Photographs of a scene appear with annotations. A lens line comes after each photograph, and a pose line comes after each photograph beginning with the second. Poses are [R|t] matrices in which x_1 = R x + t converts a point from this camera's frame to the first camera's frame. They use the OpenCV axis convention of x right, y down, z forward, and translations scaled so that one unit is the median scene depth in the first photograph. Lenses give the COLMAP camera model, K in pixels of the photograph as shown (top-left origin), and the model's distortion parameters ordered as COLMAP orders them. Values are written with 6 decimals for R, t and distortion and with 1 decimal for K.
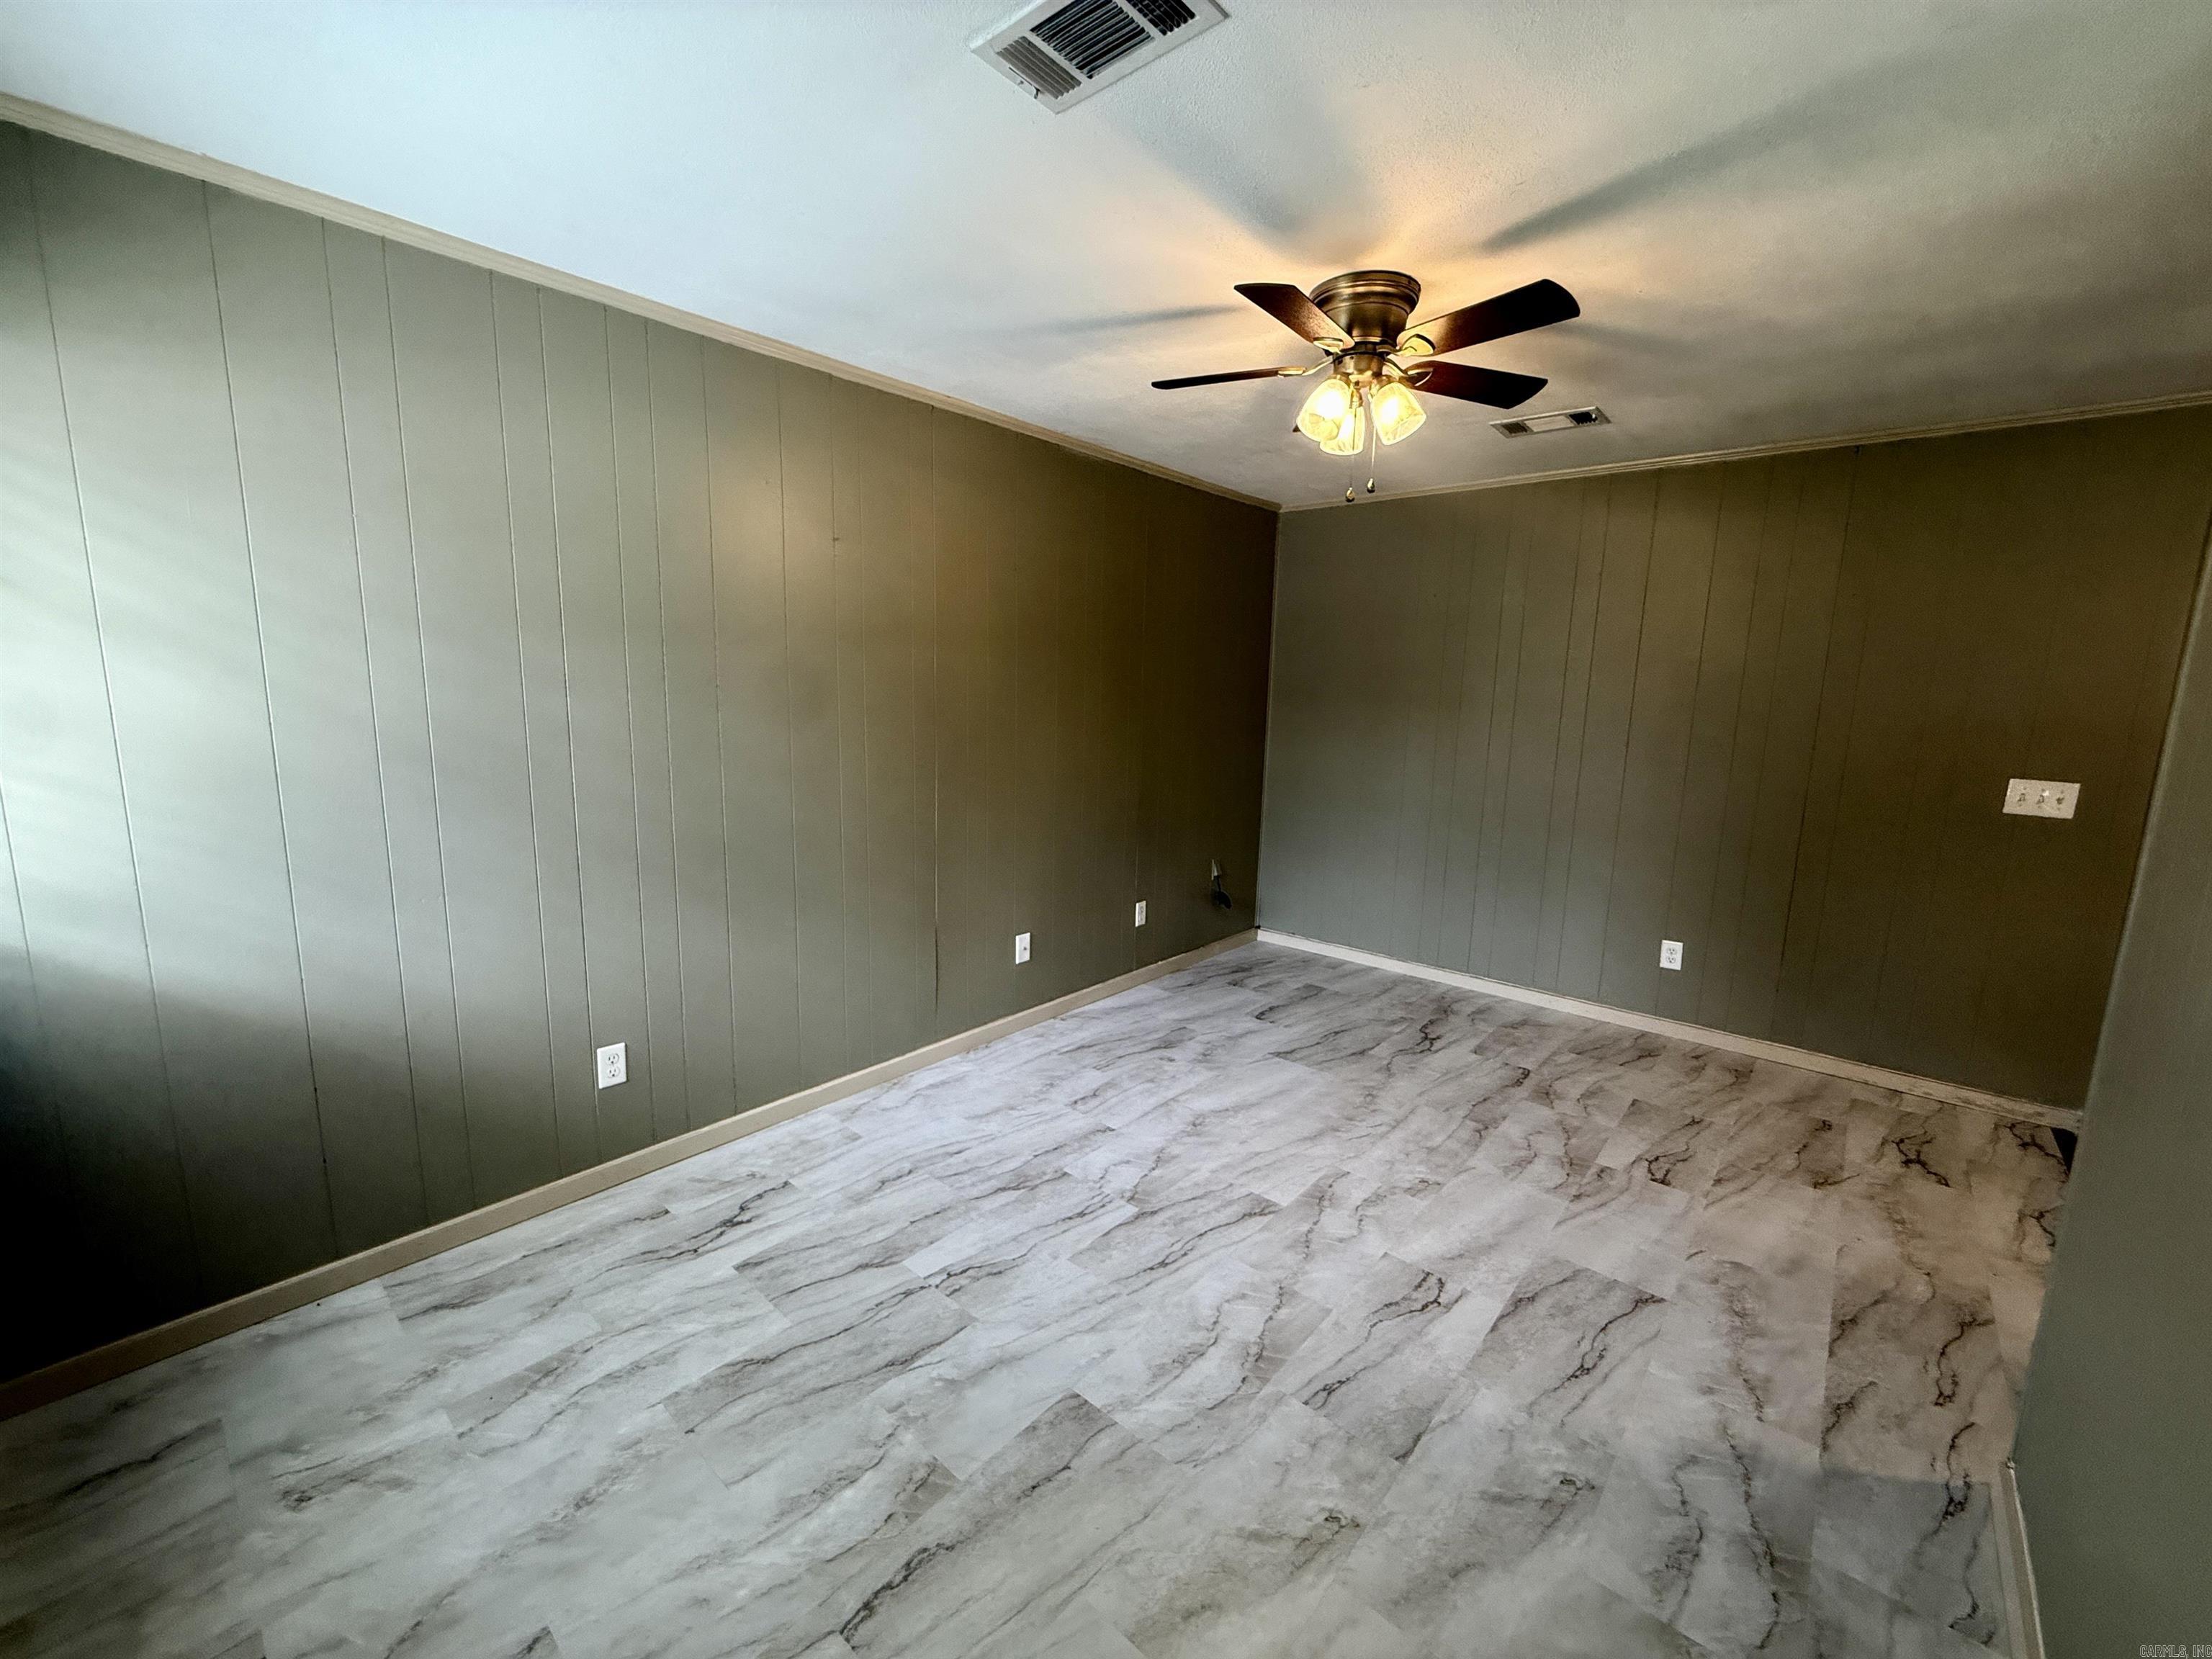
lens RADIAL K [[888.6, 0, 1099.8], [0, 888.6, 824.6], [0, 0, 1]] dist [0.000130, -0.000016]
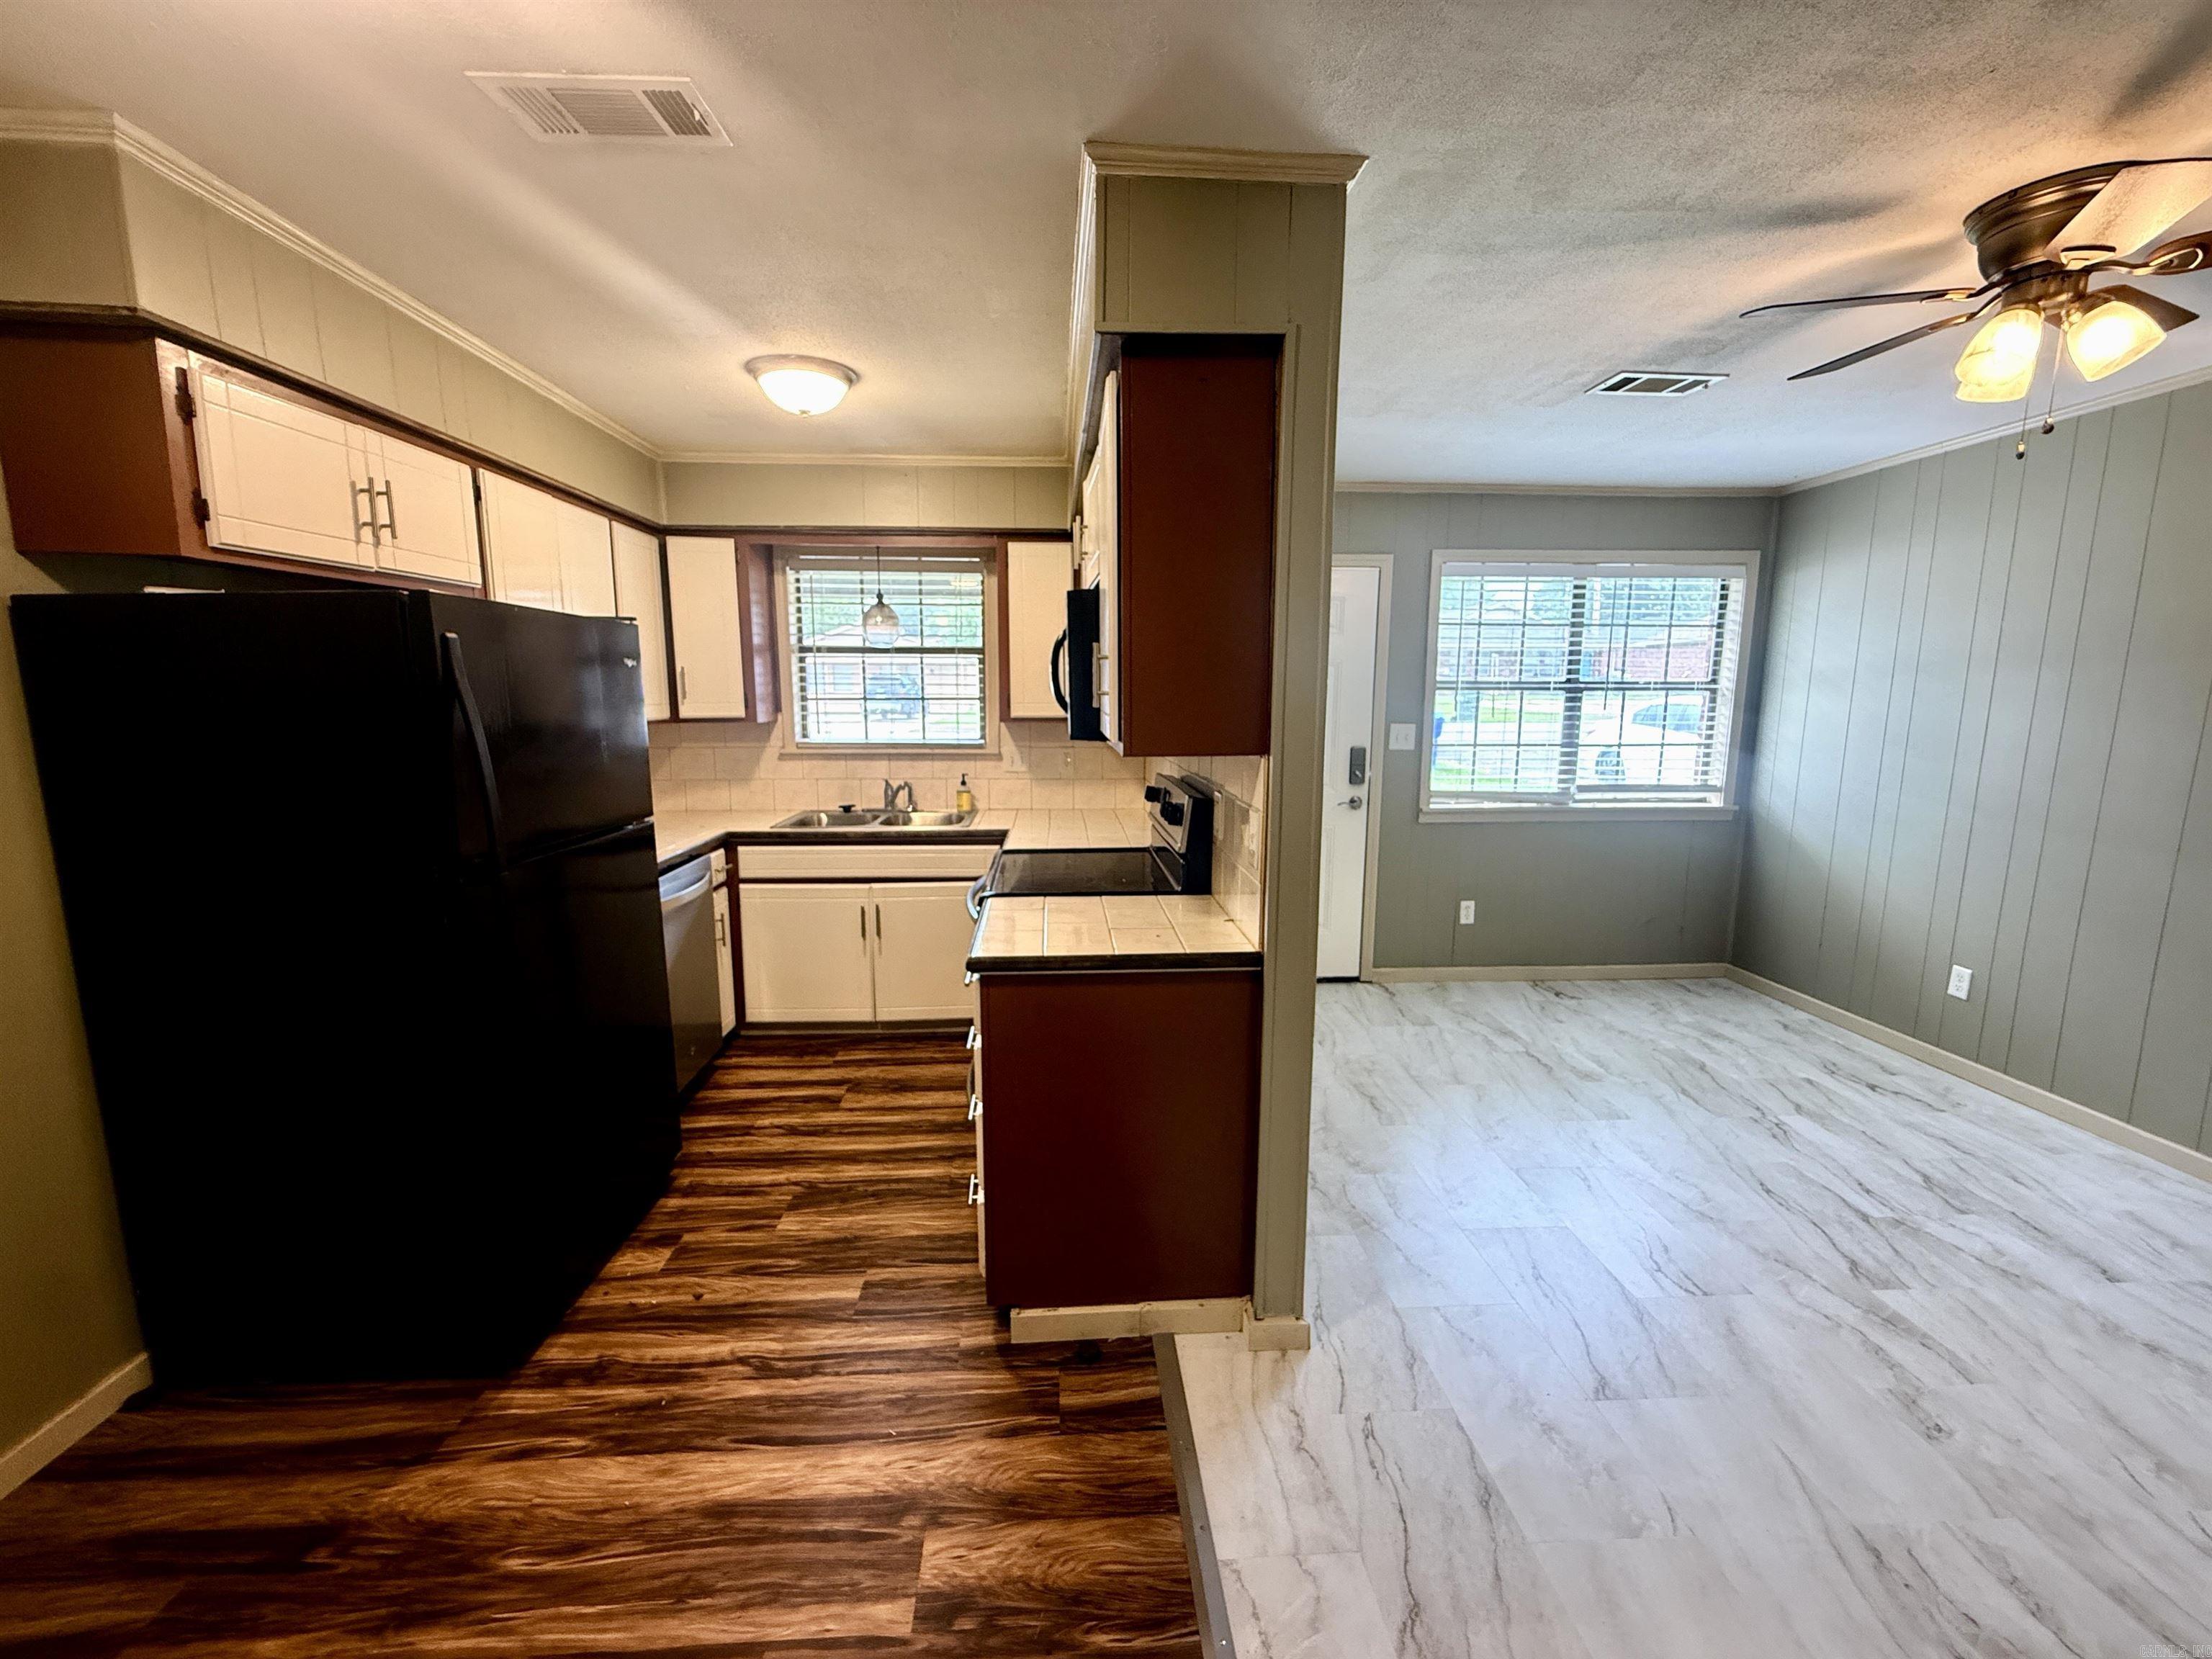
lens RADIAL K [[888.6, 0, 1099.8], [0, 888.6, 824.6], [0, 0, 1]] dist [0.000130, -0.000016]
pose [[-0.714527, 0.078228, -0.695221, 1.388672], [-0.131072, 0.961165, 0.242864, -0.124914], [0.687220, 0.264657, -0.676524, 1.005260]]
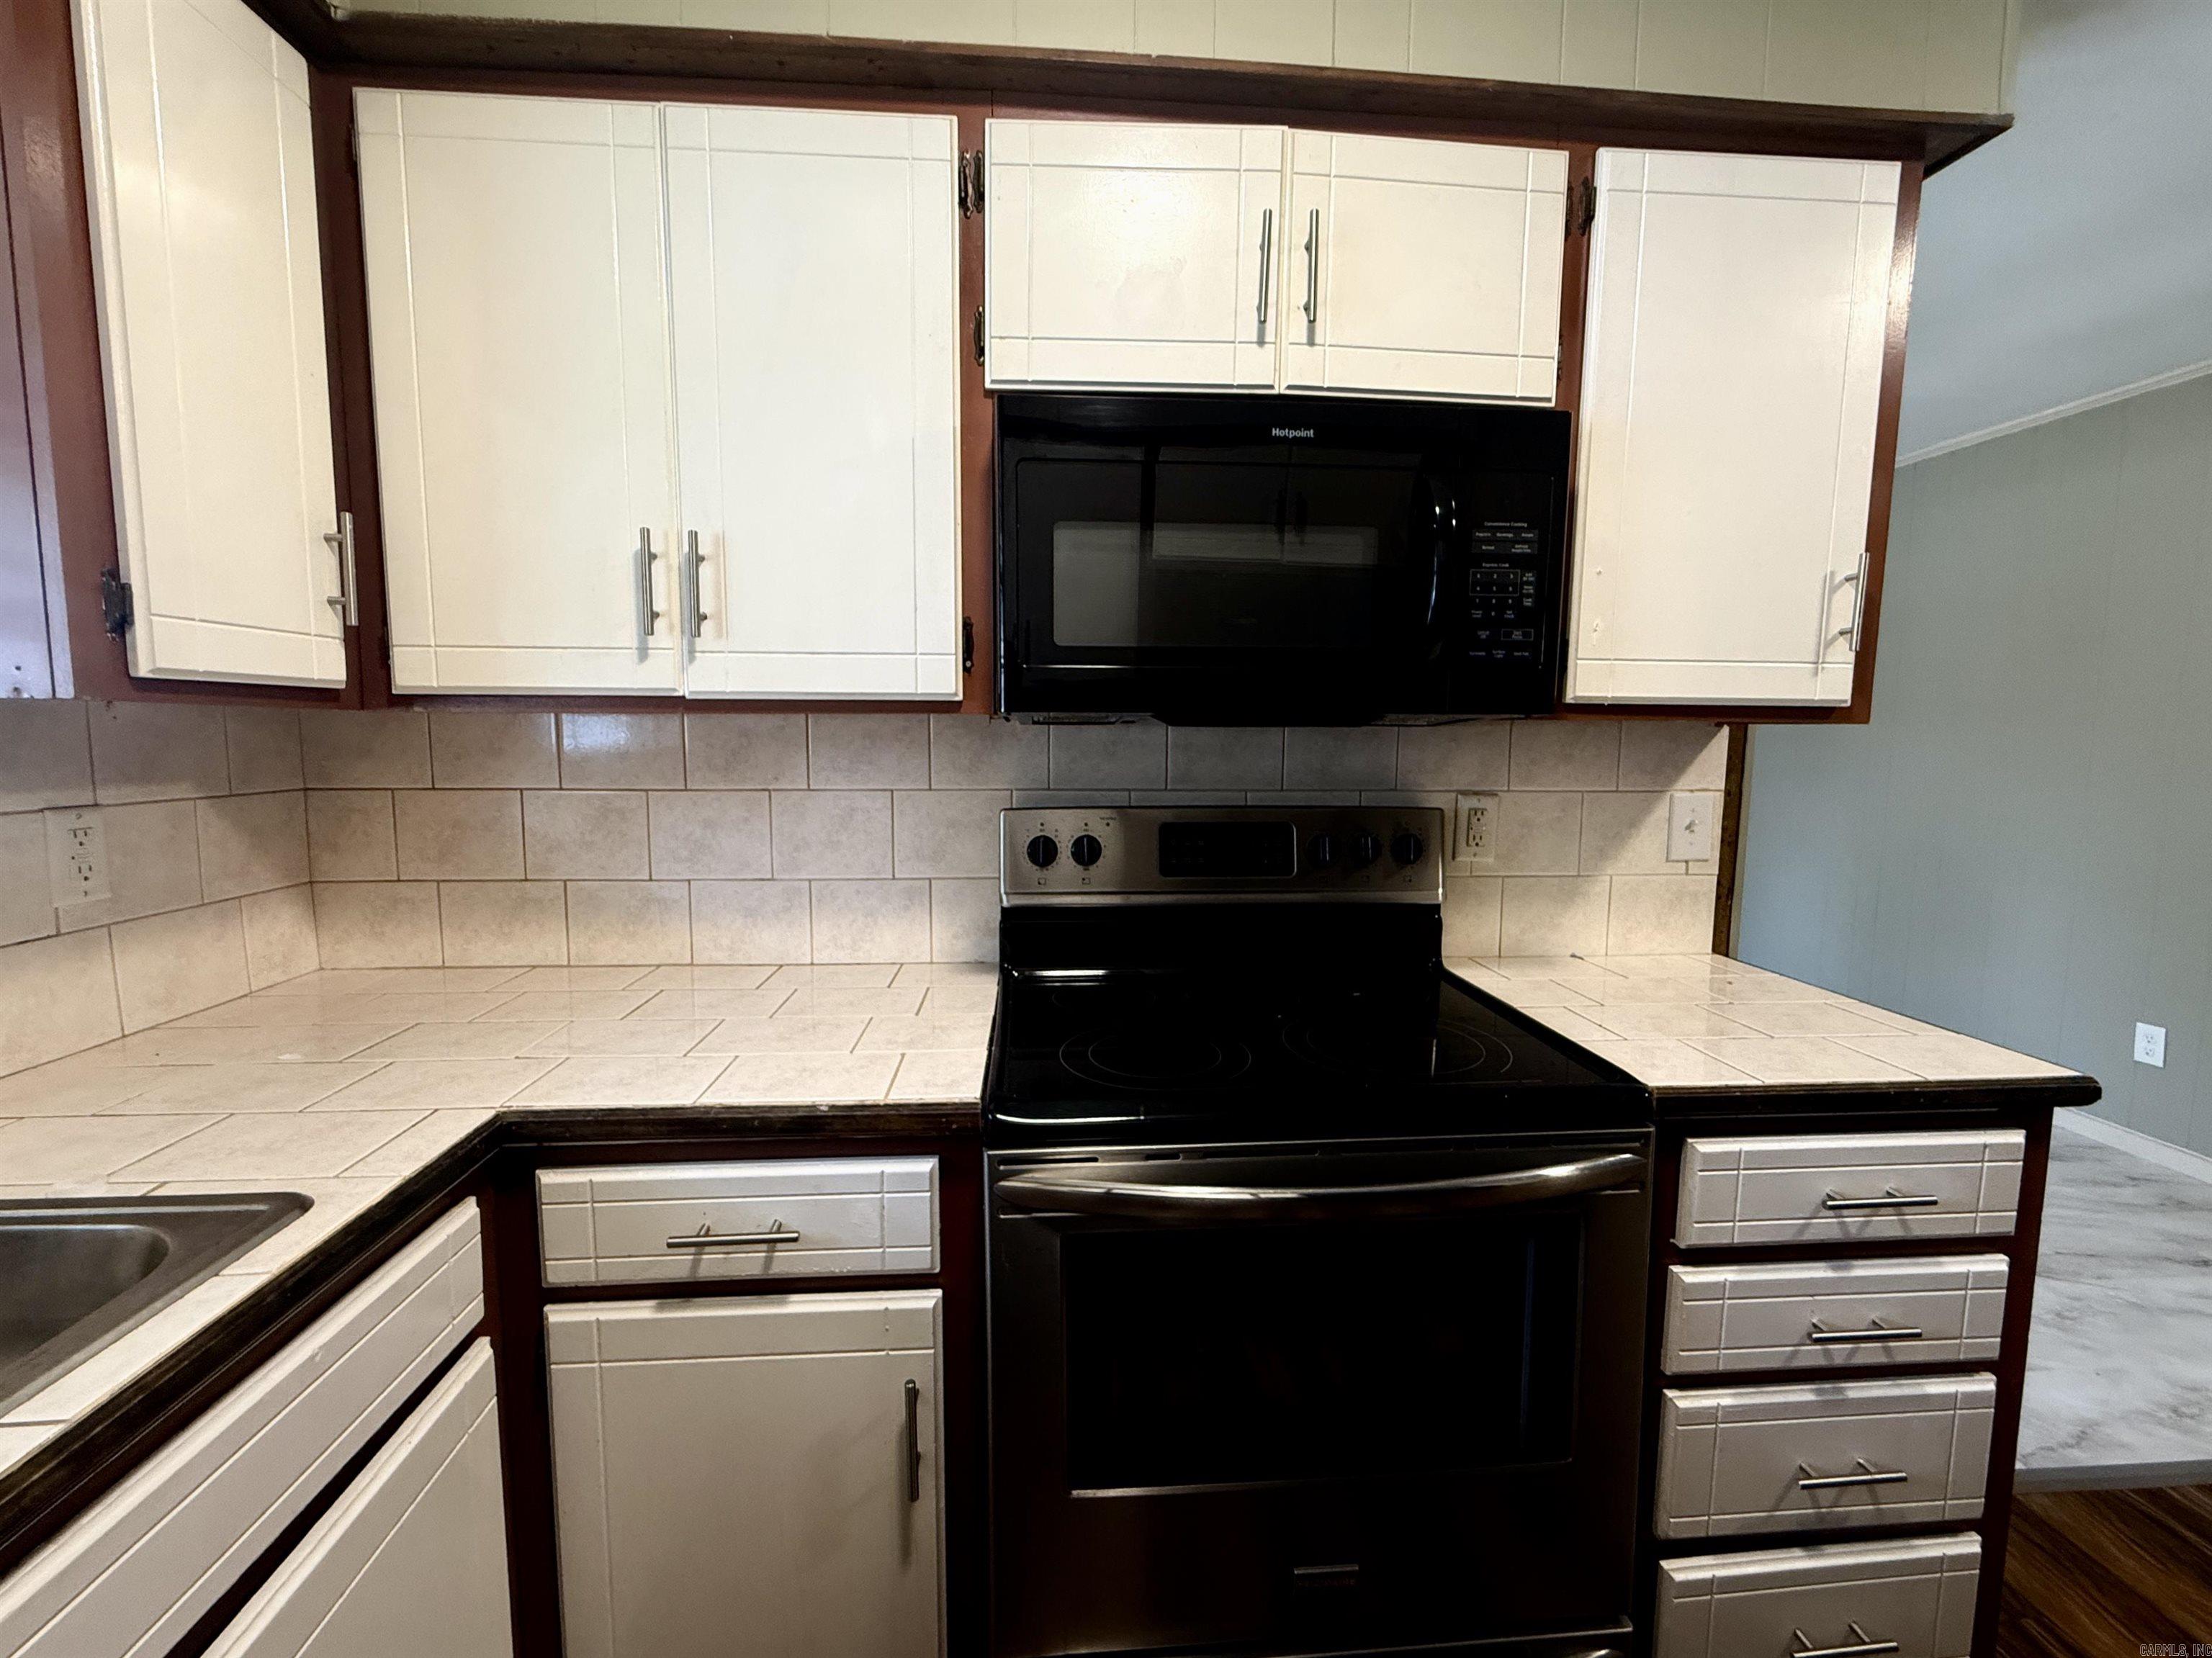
lens RADIAL K [[941.1, 0, 1096.3], [0, 941.1, 826.1], [0, 0, 1]] dist [0.001146, 0.000139]
pose [[0.710004, 0.052520, -0.702237, 0.902962], [-0.105518, 0.993891, -0.032353, 0.136147], [0.696247, 0.097070, 0.711208, -0.260846]]
